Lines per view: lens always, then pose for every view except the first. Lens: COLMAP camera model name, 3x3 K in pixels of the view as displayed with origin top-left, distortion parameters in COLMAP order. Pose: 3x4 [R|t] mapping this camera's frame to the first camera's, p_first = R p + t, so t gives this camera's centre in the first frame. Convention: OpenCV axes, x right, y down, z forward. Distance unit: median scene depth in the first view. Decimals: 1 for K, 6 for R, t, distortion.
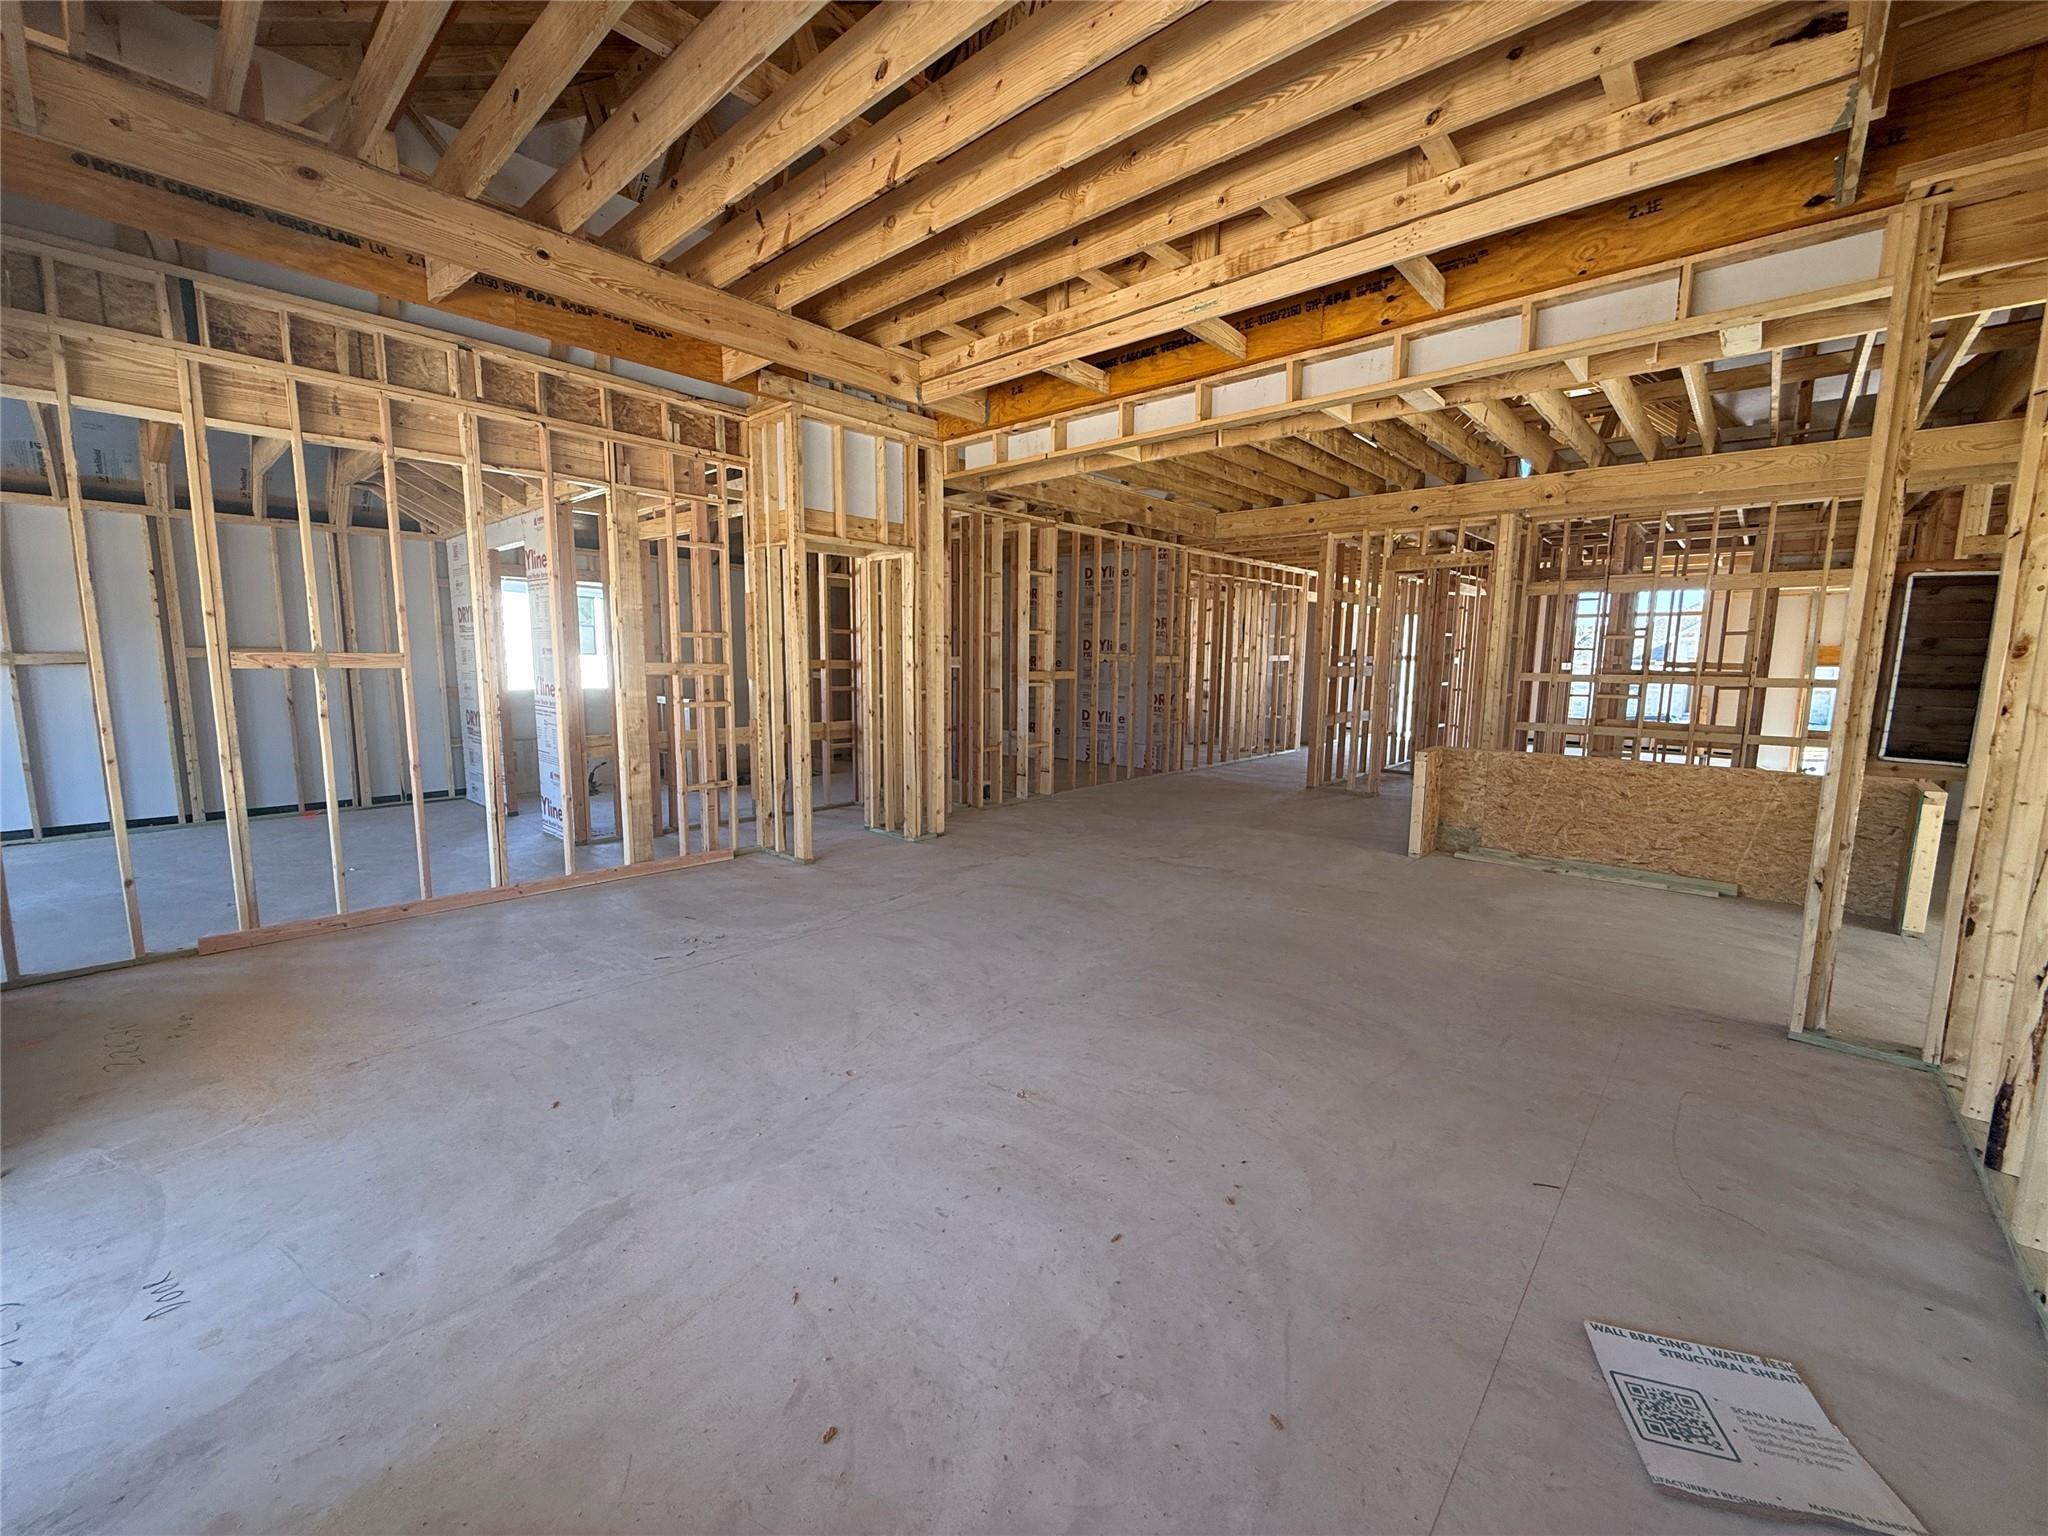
lens RADIAL K [[816.5, 0, 1017.2], [0, 816.5, 764.1], [0, 0, 1]] dist [0.001104, 0.000500]
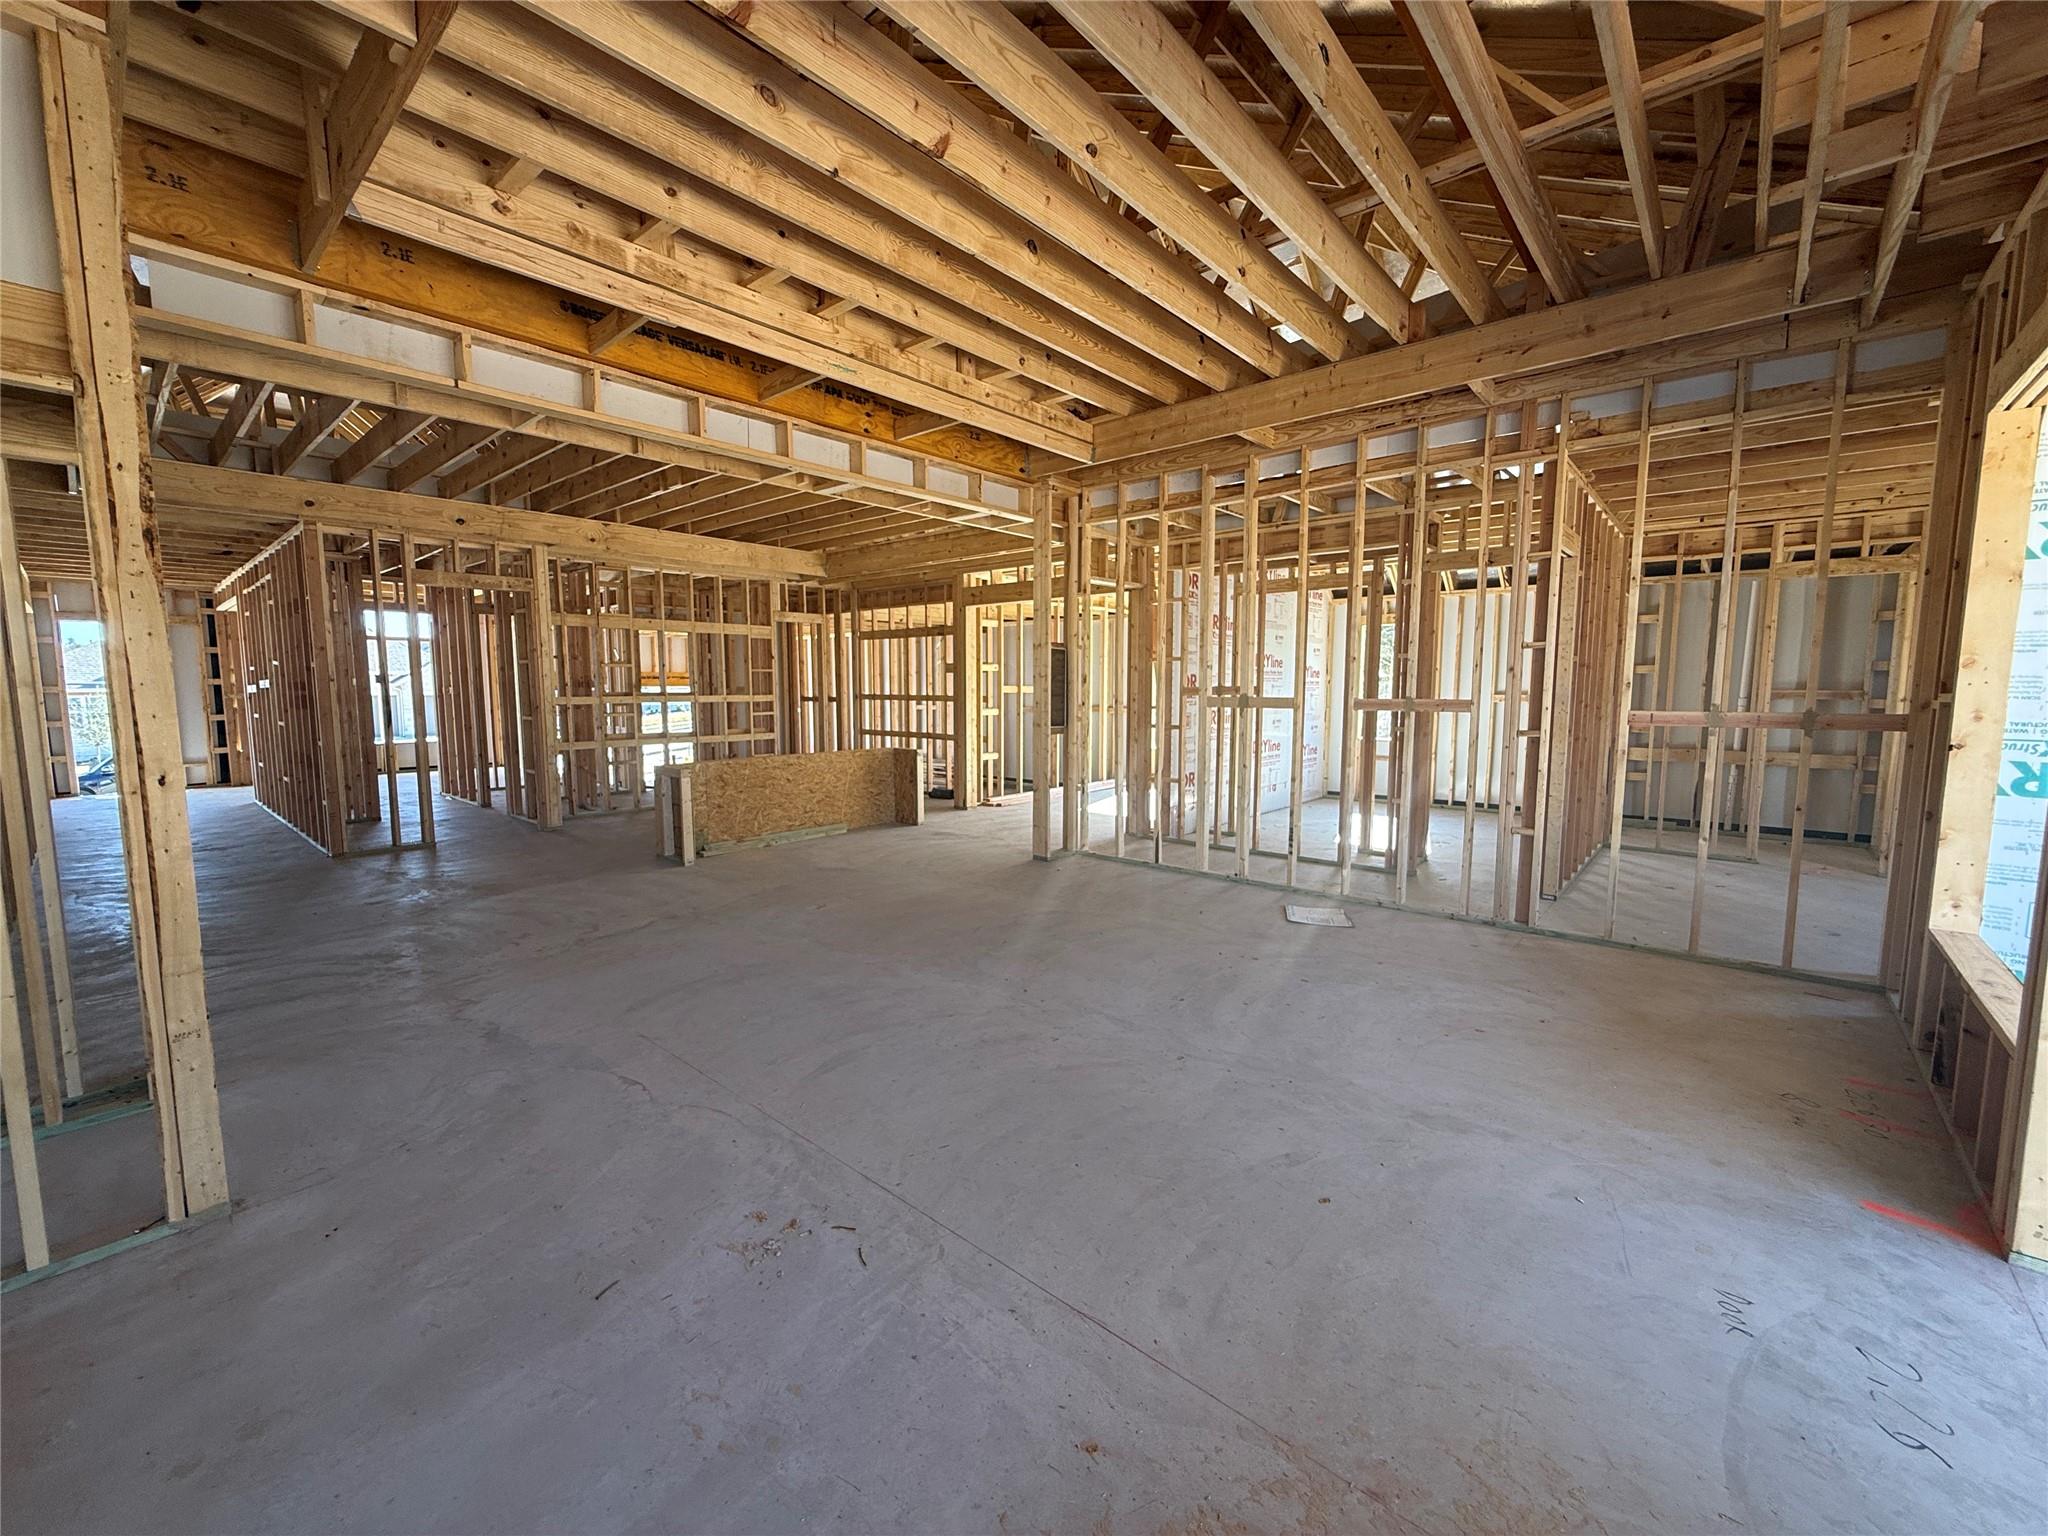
lens RADIAL K [[816.5, 0, 1017.2], [0, 816.5, 764.1], [0, 0, 1]] dist [0.001104, 0.000500]
pose [[-0.014795, -0.108649, 0.993970, -1.045289], [0.131794, 0.985194, 0.109651, -0.144197], [-0.991167, 0.132622, -0.000256, 0.953247]]
